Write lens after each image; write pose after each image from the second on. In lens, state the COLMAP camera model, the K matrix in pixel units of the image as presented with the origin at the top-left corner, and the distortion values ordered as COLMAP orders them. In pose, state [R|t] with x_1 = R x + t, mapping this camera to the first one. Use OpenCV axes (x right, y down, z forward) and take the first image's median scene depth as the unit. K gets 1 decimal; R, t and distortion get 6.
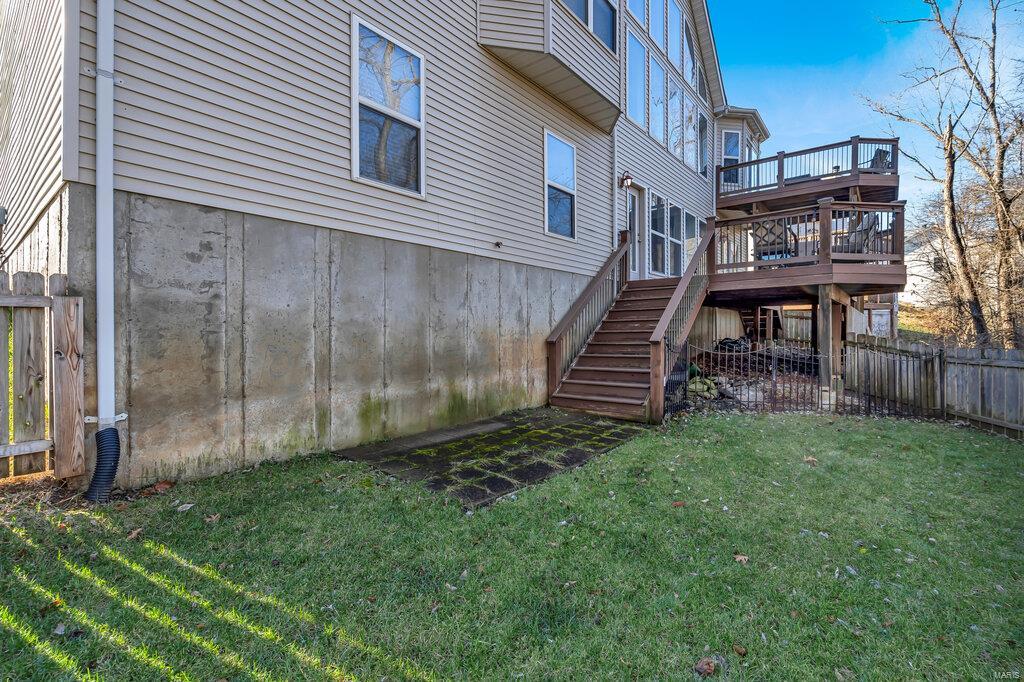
lens RADIAL K [[462.1, 0, 512.0], [0, 462.1, 341.0], [0, 0, 1]] dist [-0.000036, -0.000007]
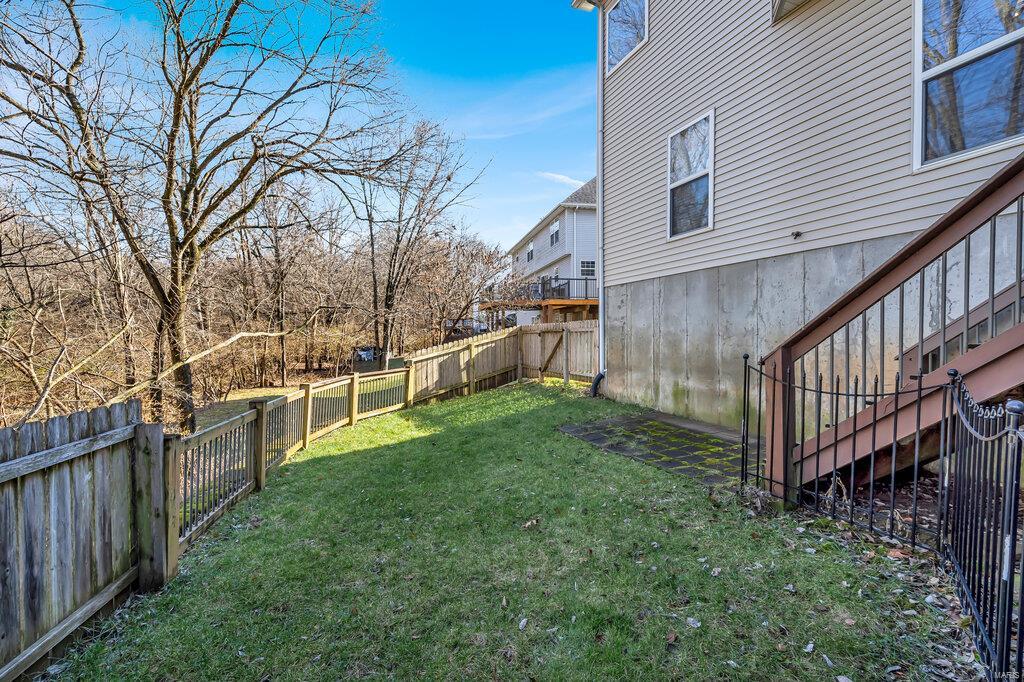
lens RADIAL K [[462.1, 0, 512.0], [0, 462.1, 341.0], [0, 0, 1]] dist [-0.000036, -0.000007]
pose [[-0.479973, 0.017682, -0.877105, 1.192115], [-0.005370, 0.999719, 0.023093, -0.044575], [0.877267, 0.015794, -0.479743, 1.205001]]
